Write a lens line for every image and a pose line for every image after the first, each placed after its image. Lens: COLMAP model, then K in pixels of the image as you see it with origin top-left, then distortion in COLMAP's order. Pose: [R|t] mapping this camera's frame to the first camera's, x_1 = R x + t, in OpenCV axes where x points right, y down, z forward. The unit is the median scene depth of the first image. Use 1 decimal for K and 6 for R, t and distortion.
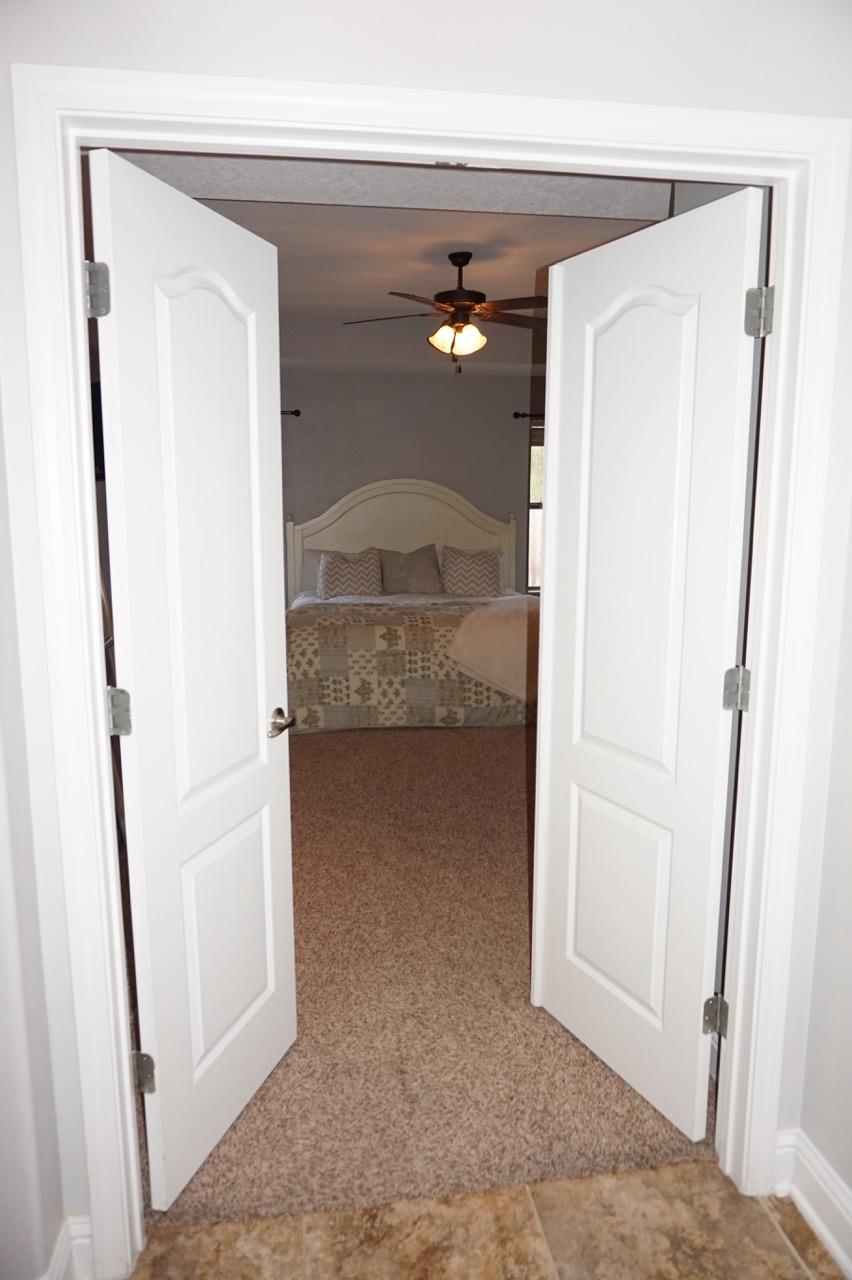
lens RADIAL K [[864.4, 0, 428.7], [0, 864.4, 635.3], [0, 0, 1]] dist [-0.056905, 0.037374]
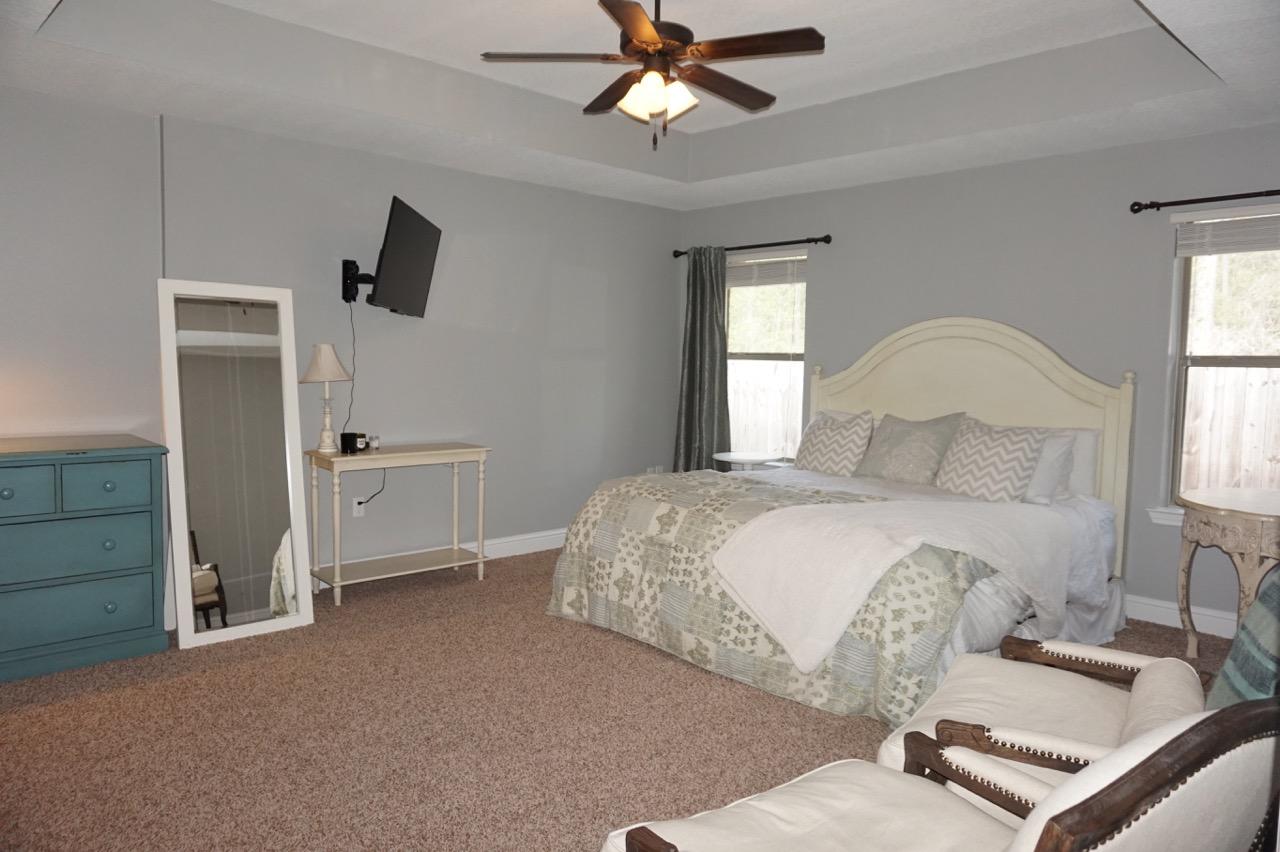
lens RADIAL K [[864.4, 0, 642.6], [0, 864.4, 425.0], [0, 0, 1]] dist [-0.056905, 0.037374]
pose [[0.574015, 0.072186, -0.815657, 0.534385], [-0.150927, 0.988367, -0.018743, -0.061266], [0.804816, 0.133863, 0.578232, 0.553844]]
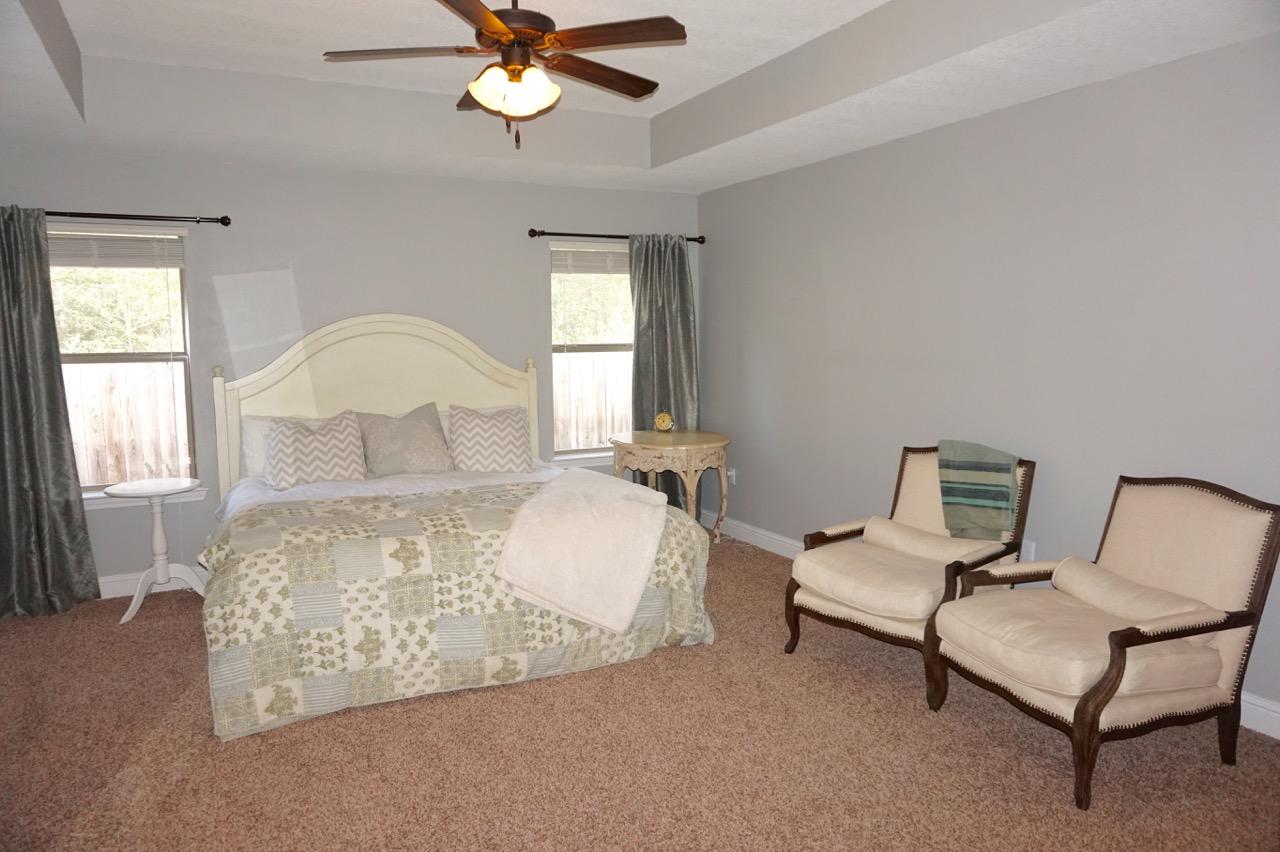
lens RADIAL K [[864.4, 0, 642.6], [0, 864.4, 425.0], [0, 0, 1]] dist [-0.056905, 0.037374]
pose [[0.948080, -0.039956, 0.315513, -0.076066], [0.059792, 0.996779, -0.053437, -0.049311], [-0.312362, 0.069528, 0.947416, 0.337590]]
